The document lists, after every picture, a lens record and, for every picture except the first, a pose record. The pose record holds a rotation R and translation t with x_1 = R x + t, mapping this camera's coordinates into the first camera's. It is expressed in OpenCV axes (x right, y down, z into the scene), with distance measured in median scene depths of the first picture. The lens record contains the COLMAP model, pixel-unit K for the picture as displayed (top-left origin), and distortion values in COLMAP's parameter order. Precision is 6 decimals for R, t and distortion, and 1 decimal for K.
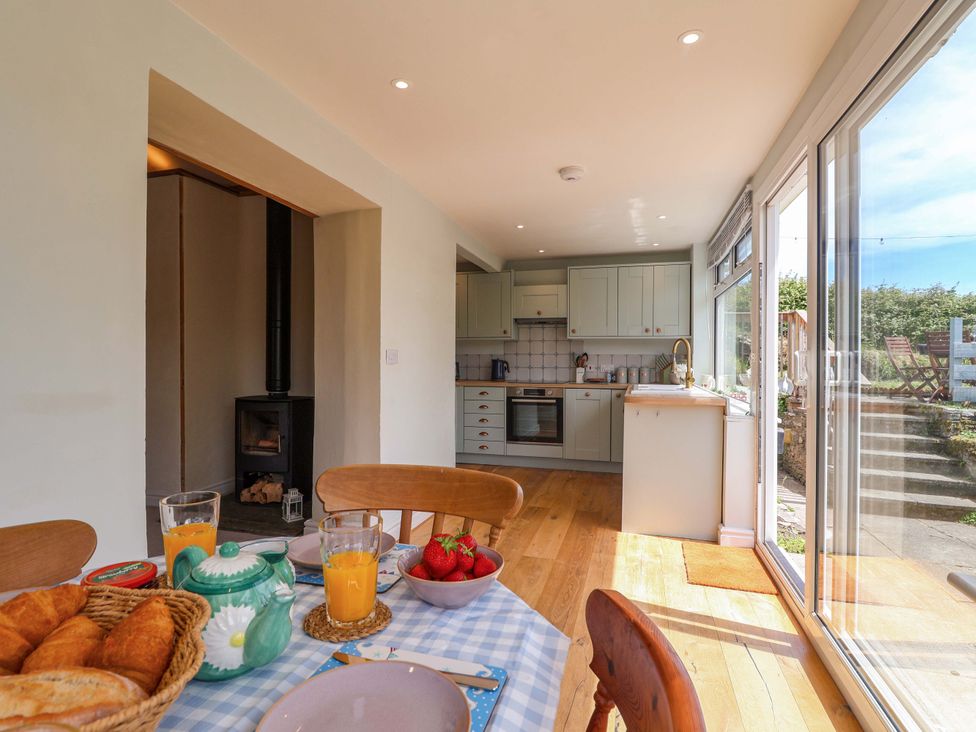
lens RADIAL K [[503.9, 0, 488.0], [0, 503.9, 366.0], [0, 0, 1]] dist [-0.001693, -0.019286]
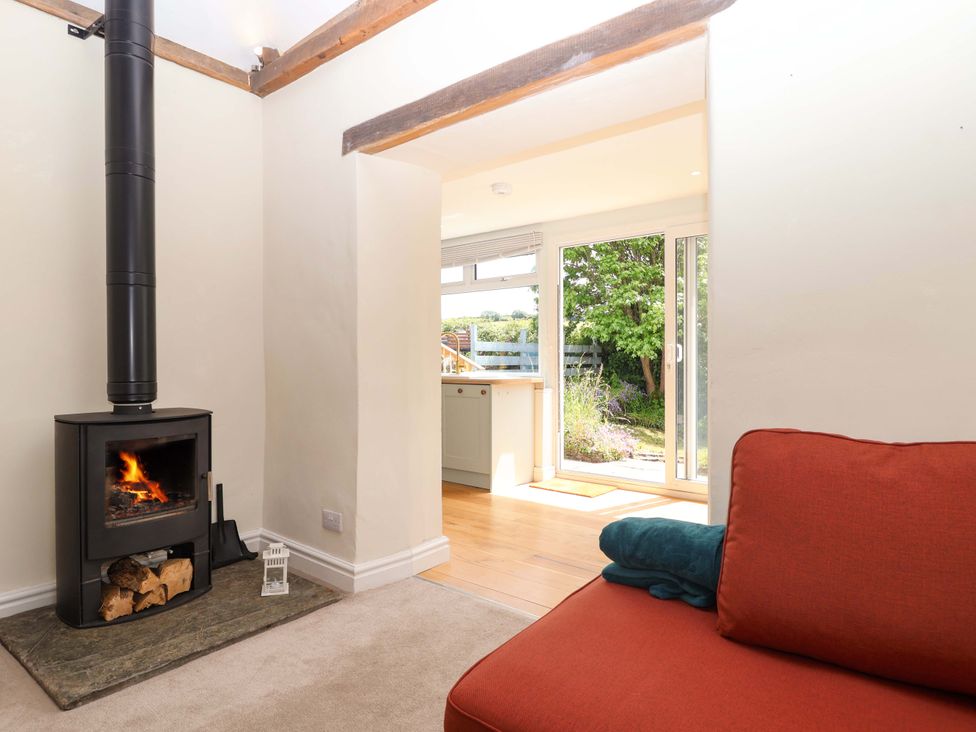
lens RADIAL K [[568.5, 0, 490.8], [0, 568.5, 364.9], [0, 0, 1]] dist [0.001830, -0.013038]
pose [[0.383729, -0.014599, 0.923331, -0.611807], [0.009721, 0.999883, 0.011769, 0.005096], [-0.923395, 0.004459, 0.383826, 0.296610]]
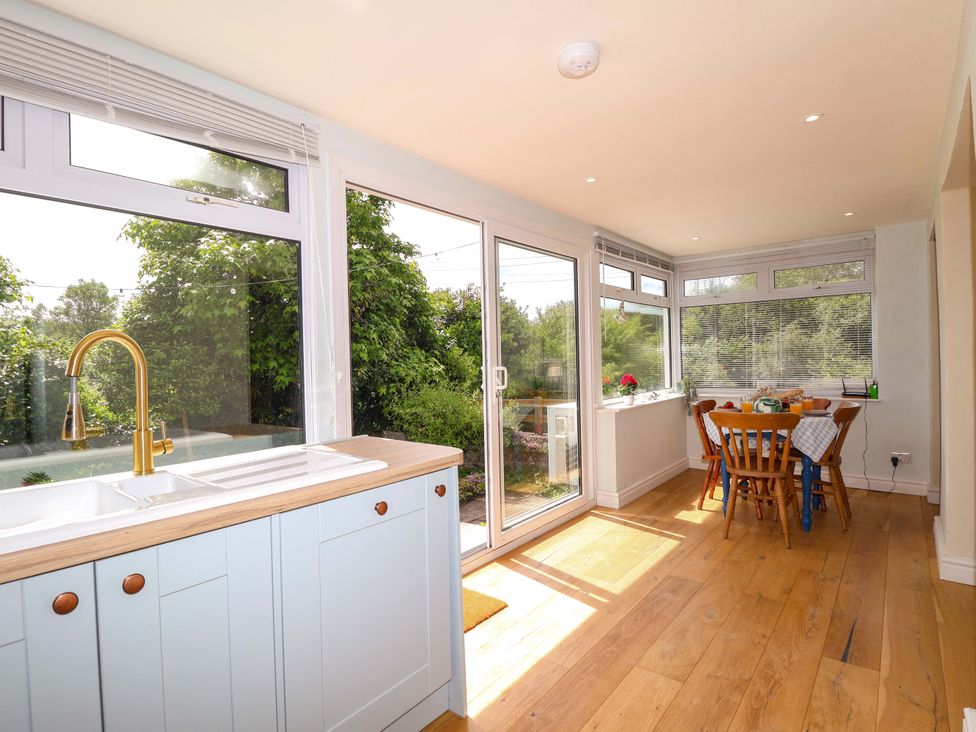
lens RADIAL K [[508.5, 0, 490.1], [0, 508.5, 364.9], [0, 0, 1]] dist [0.000349, -0.013440]
pose [[-0.926224, 0.013113, 0.376746, 0.027158], [0.022939, 0.999503, 0.021608, -0.026492], [-0.376276, 0.028656, -0.926065, 0.915254]]
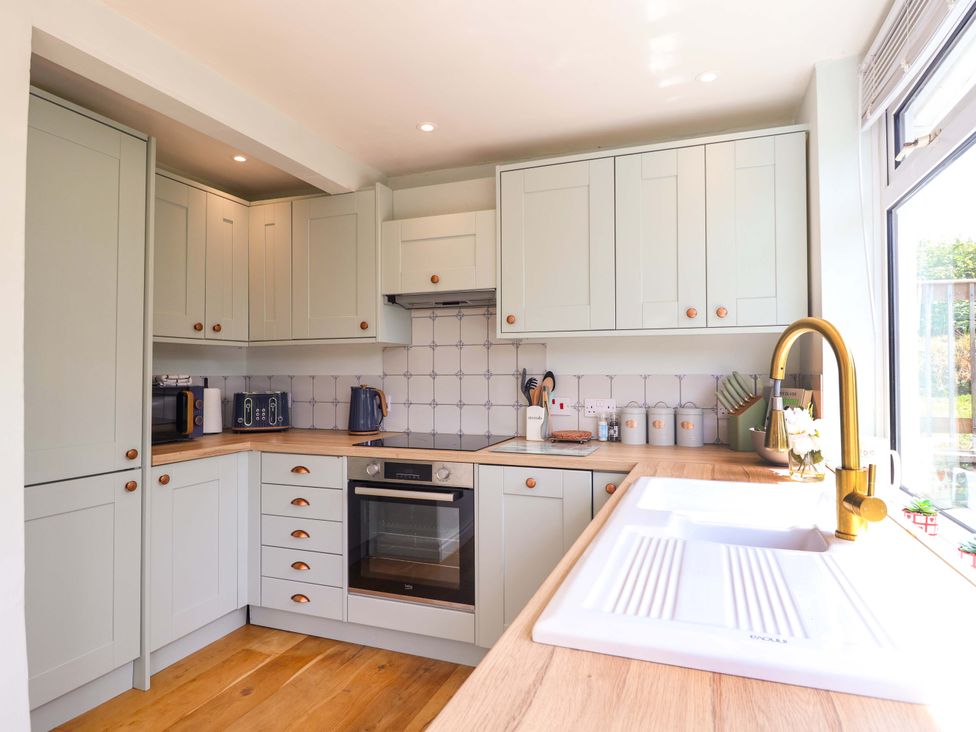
lens RADIAL K [[568.5, 0, 490.8], [0, 568.5, 364.9], [0, 0, 1]] dist [0.001830, -0.013038]
pose [[0.997302, -0.009005, -0.072847, 0.188437], [0.006997, 0.999590, -0.027771, -0.019459], [0.073068, 0.027186, 0.996956, 0.538675]]
